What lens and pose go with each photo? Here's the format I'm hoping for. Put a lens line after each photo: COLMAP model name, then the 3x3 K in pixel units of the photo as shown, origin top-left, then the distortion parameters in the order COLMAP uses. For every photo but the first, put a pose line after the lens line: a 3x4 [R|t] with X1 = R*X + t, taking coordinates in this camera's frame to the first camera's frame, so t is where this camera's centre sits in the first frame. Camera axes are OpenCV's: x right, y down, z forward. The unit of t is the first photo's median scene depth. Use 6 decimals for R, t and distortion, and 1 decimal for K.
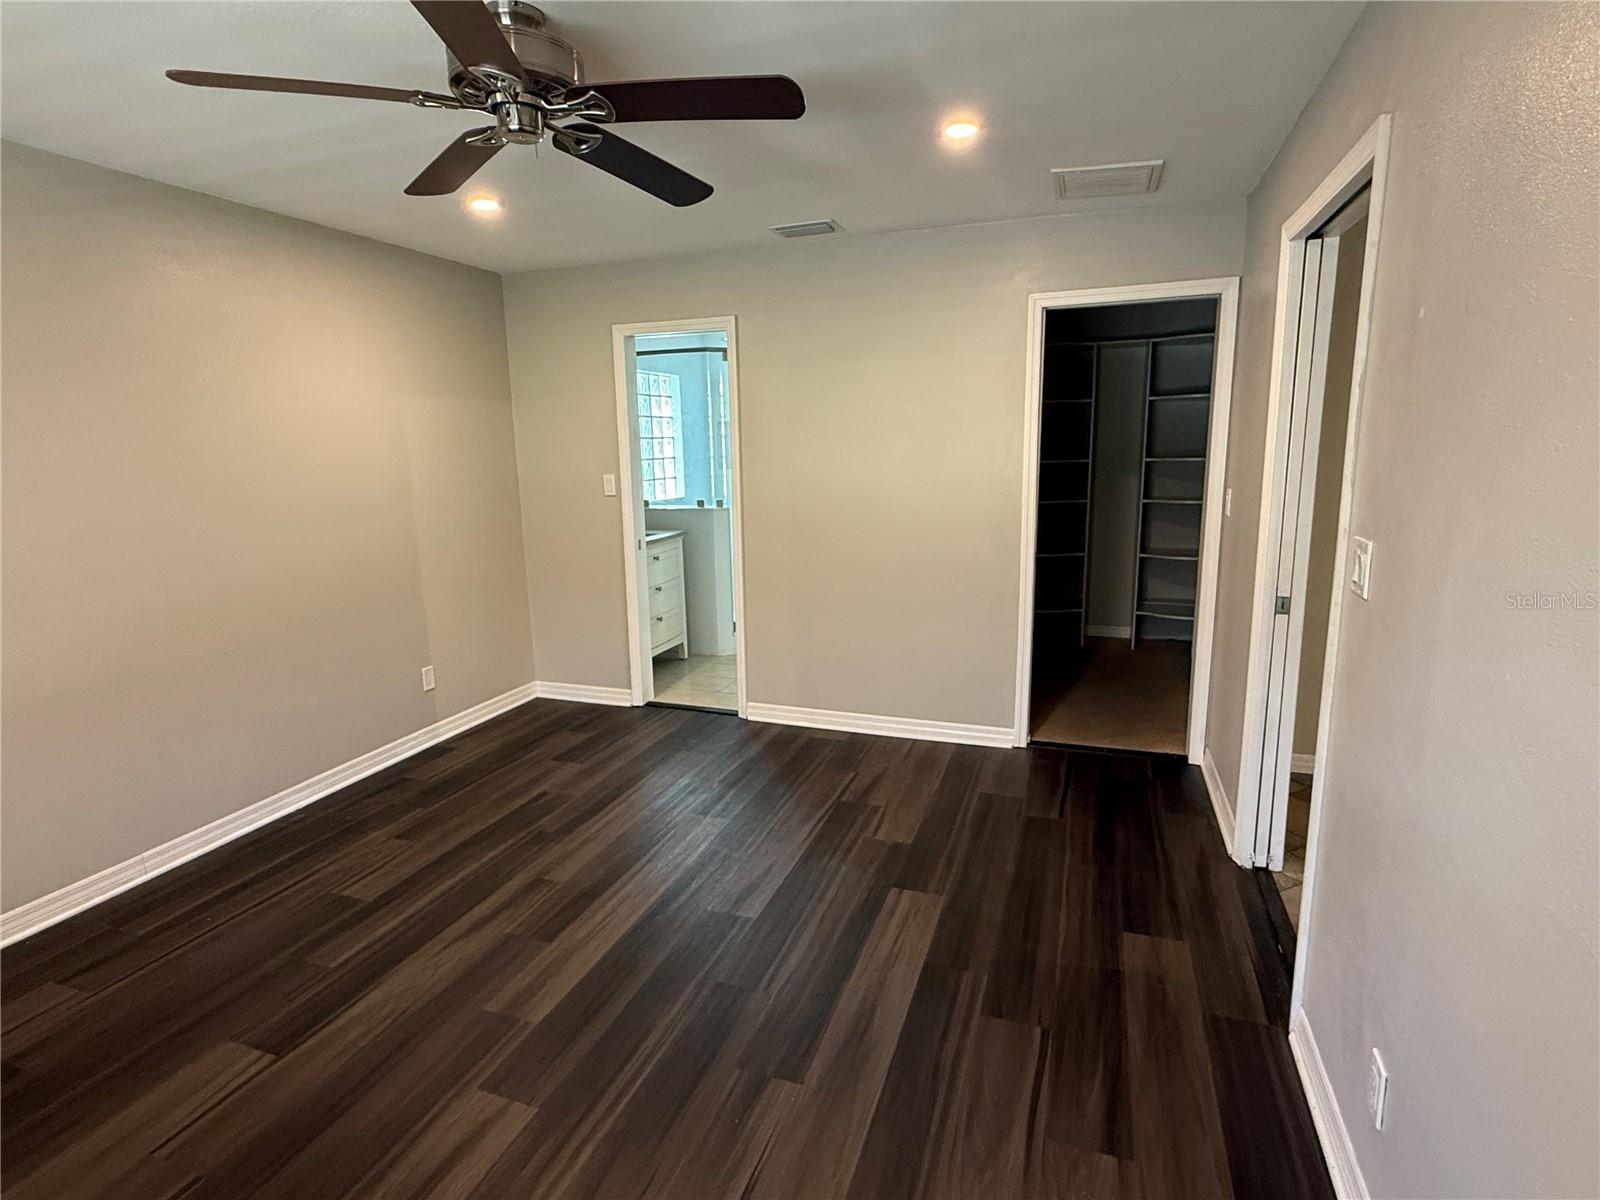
lens RADIAL K [[820.7, 0, 796.7], [0, 820.7, 599.5], [0, 0, 1]] dist [0.004000, 0.000295]
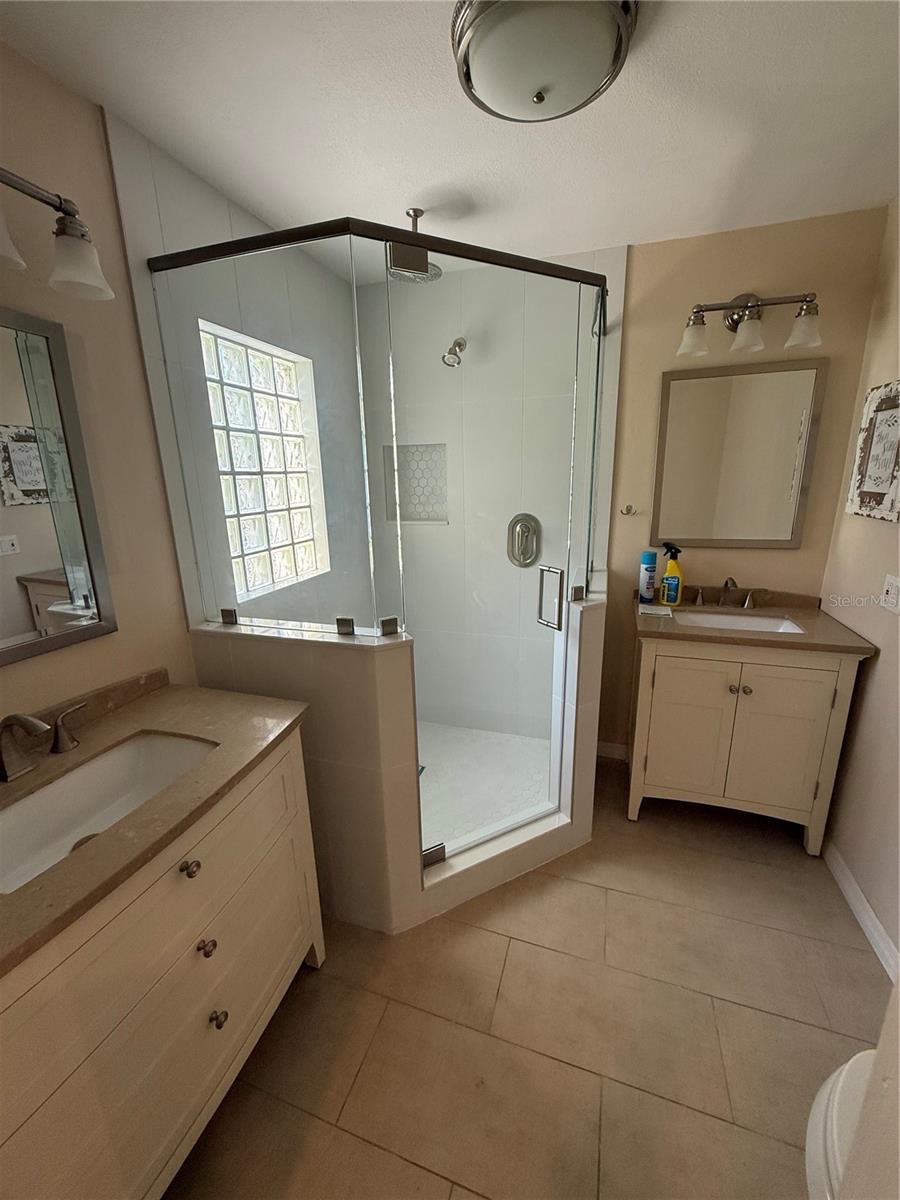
lens RADIAL K [[479.7, 0, 453.1], [0, 479.7, 597.1], [0, 0, 1]] dist [0.000121, -0.000695]
pose [[0.998961, -0.002539, 0.045493, -0.070413], [0.000296, 0.998787, 0.049244, -0.140476], [-0.045563, -0.049180, 0.997750, 0.728624]]
